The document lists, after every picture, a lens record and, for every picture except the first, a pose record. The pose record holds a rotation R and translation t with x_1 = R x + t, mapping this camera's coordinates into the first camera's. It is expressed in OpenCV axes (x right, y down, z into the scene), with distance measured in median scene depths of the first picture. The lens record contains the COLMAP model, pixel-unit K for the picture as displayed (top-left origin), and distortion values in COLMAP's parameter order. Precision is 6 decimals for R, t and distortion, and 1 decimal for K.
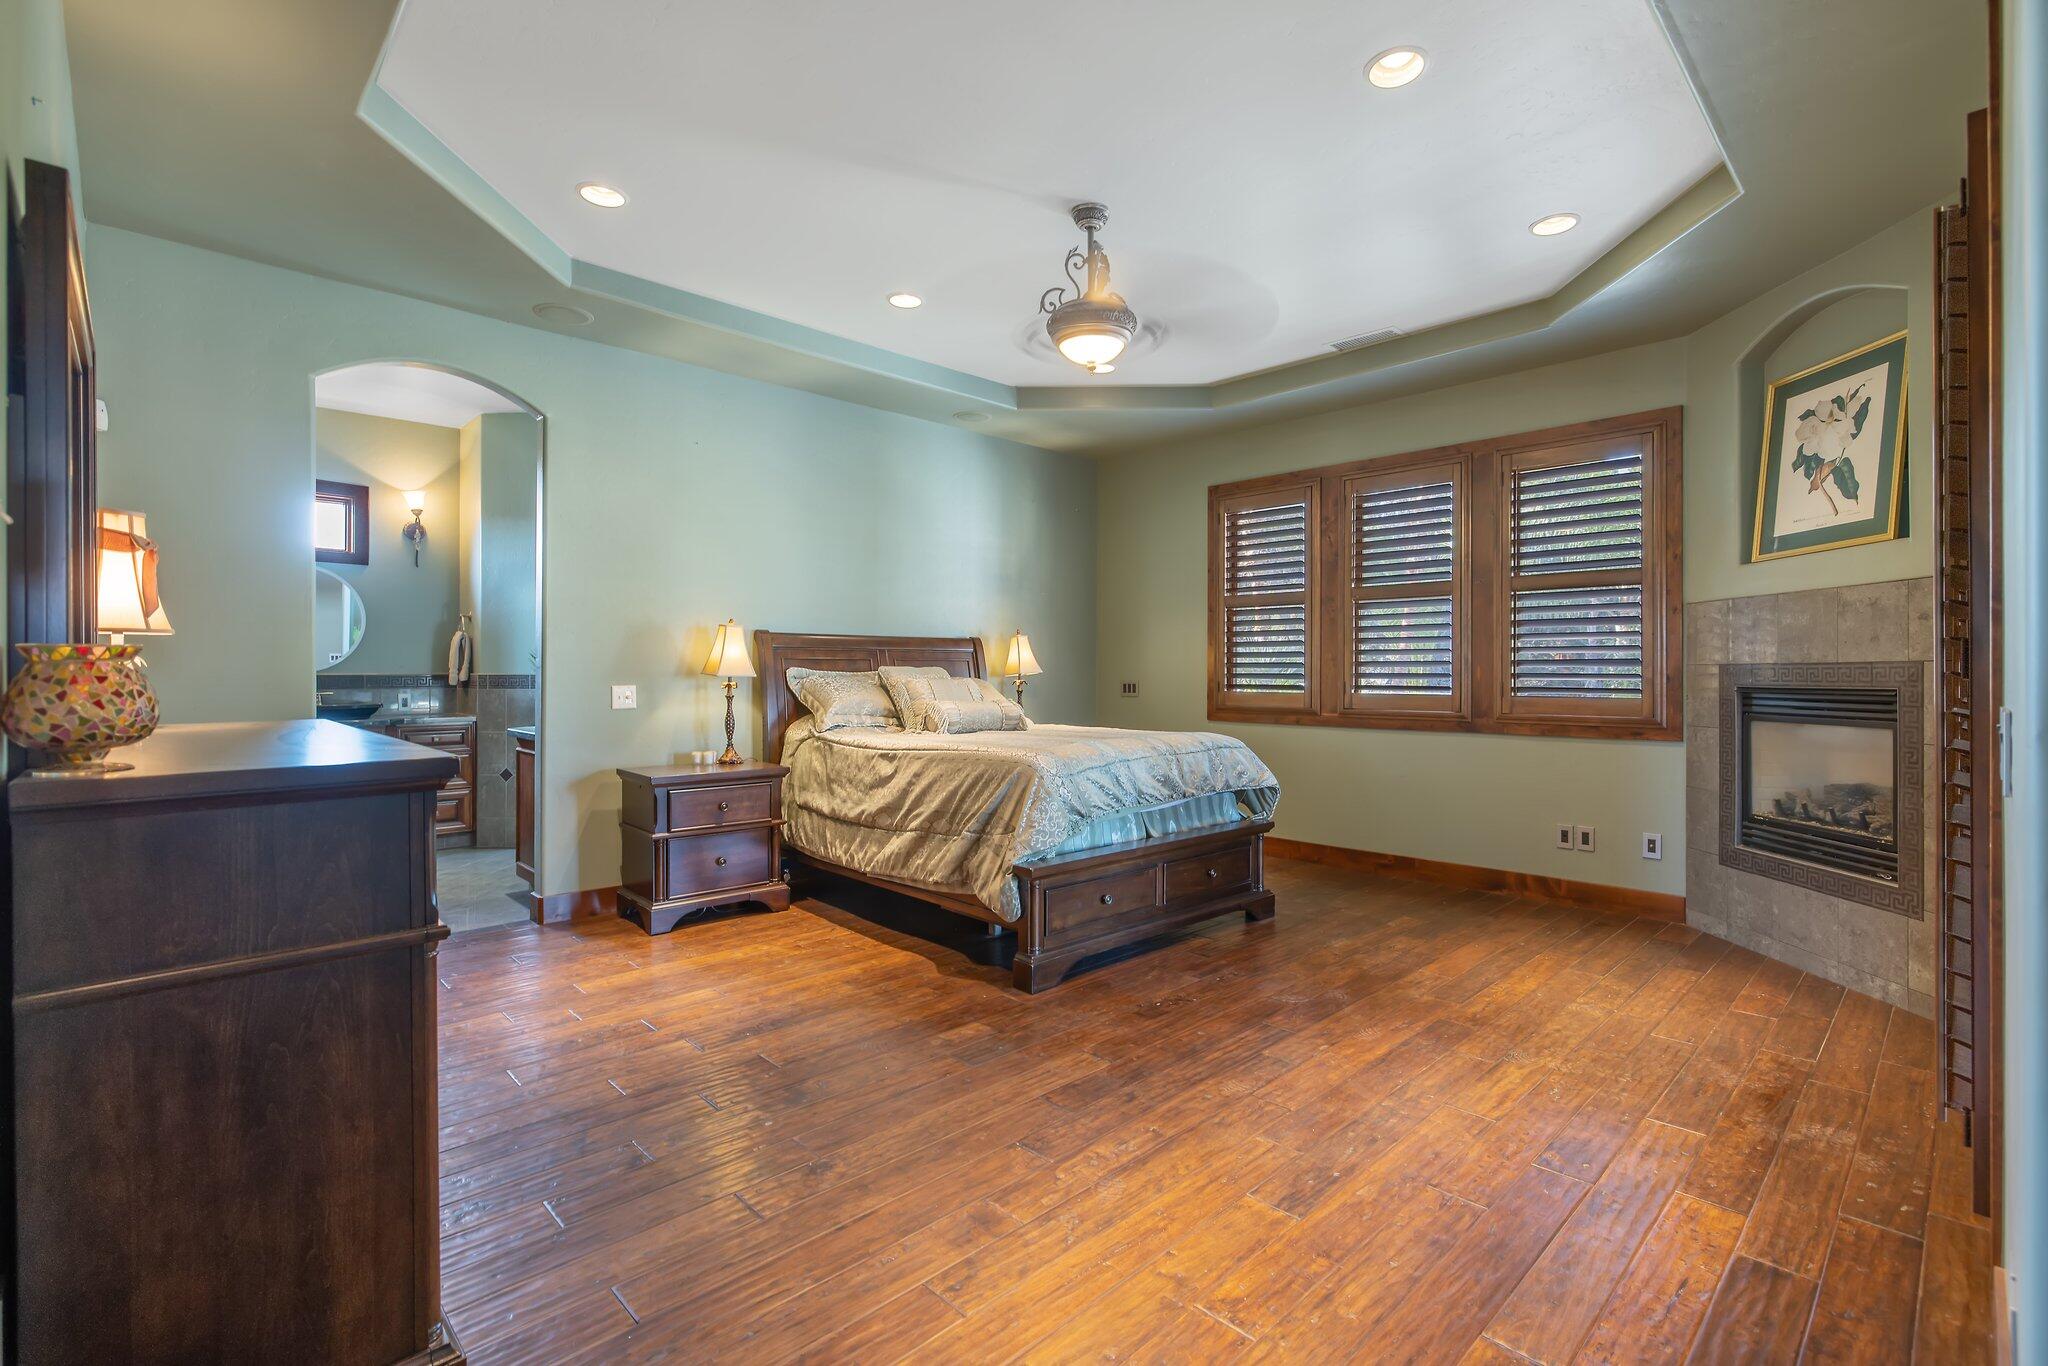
lens RADIAL K [[919.2, 0, 1033.9], [0, 919.2, 674.5], [0, 0, 1]] dist [-0.001922, 0.001009]
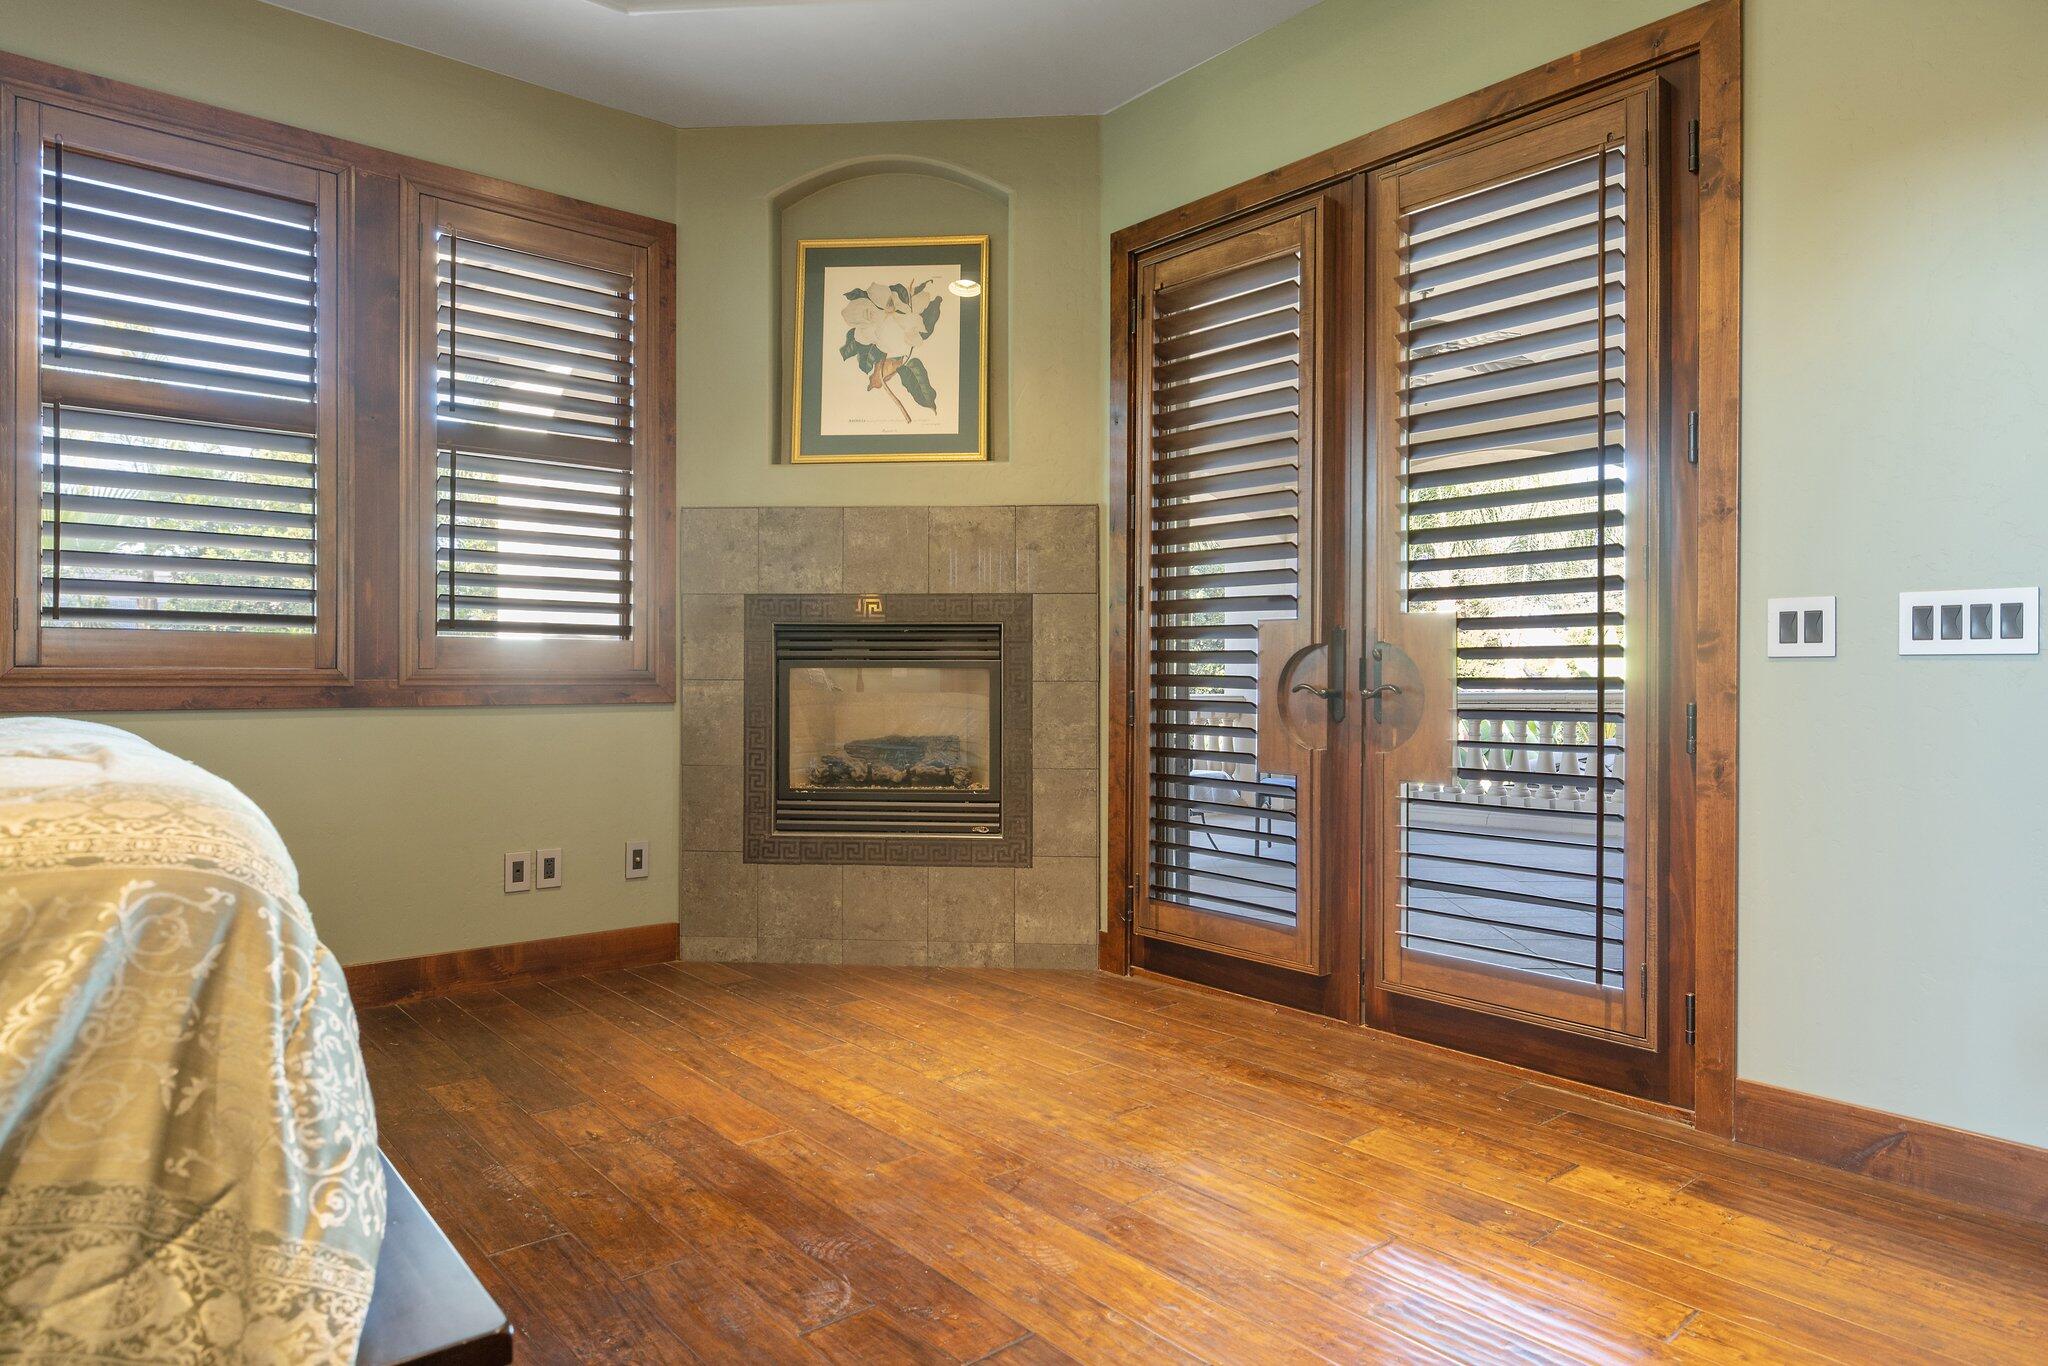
lens RADIAL K [[1232.9, 0, 1008.4], [0, 1232.9, 670.5], [0, 0, 1]] dist [-0.002501, 0.005103]
pose [[0.070607, -0.000579, 0.997504, -0.253255], [-0.004102, 0.999991, 0.000871, 0.053528], [-0.997496, -0.004153, 0.070604, 0.780333]]
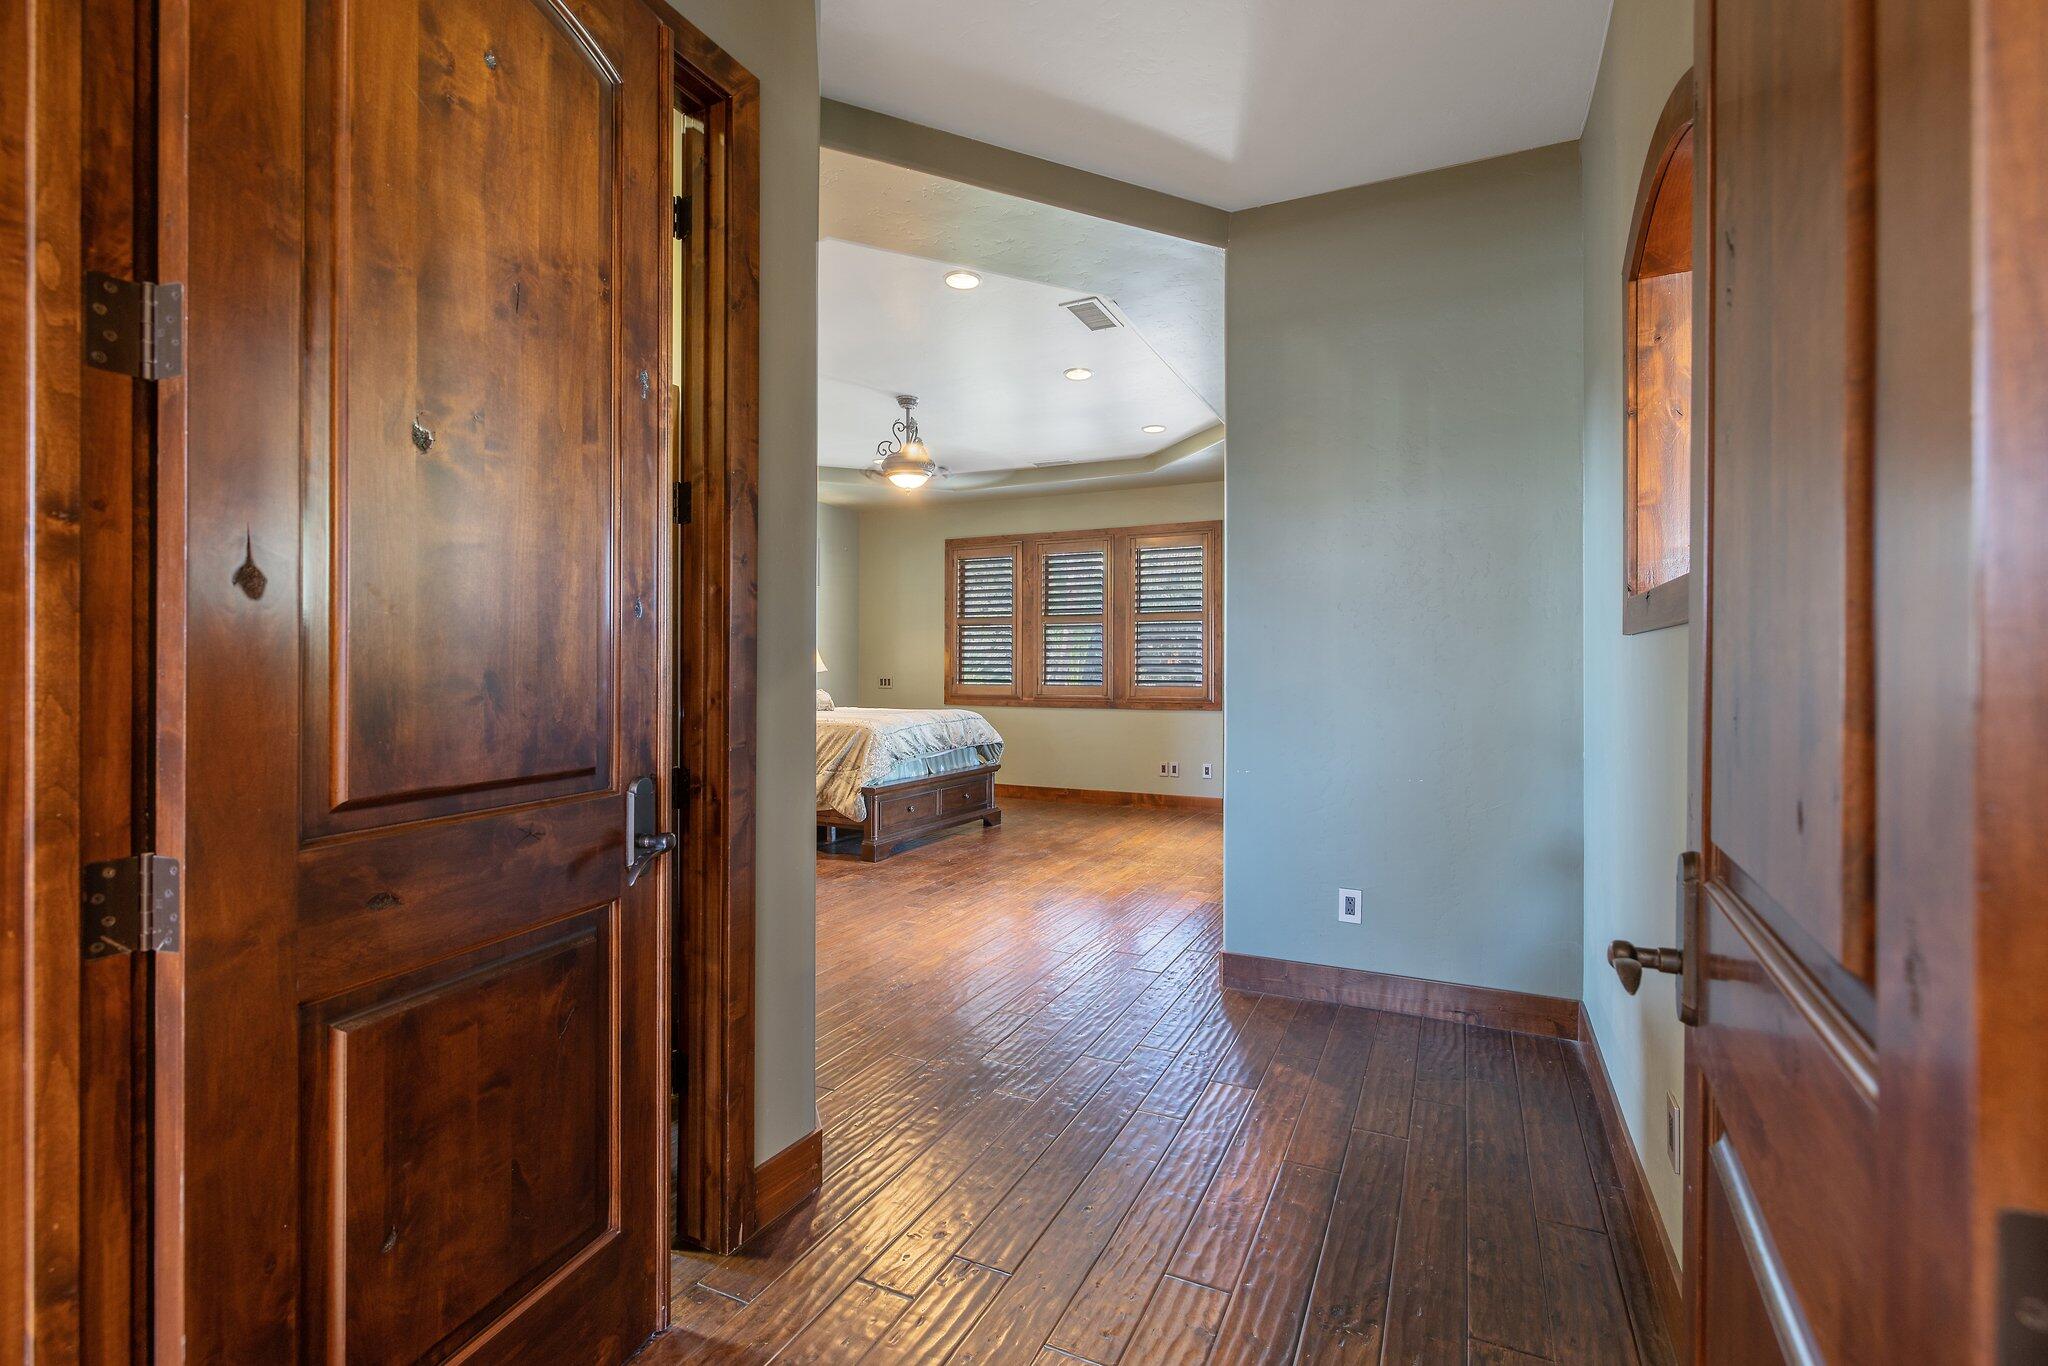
lens RADIAL K [[919.2, 0, 1011.6], [0, 919.2, 675.2], [0, 0, 1]] dist [-0.001922, 0.001009]
pose [[0.945636, -0.000249, 0.325228, -0.289586], [-0.001242, 0.999990, 0.004377, -0.002827], [-0.325226, -0.004543, 0.945626, -0.623270]]
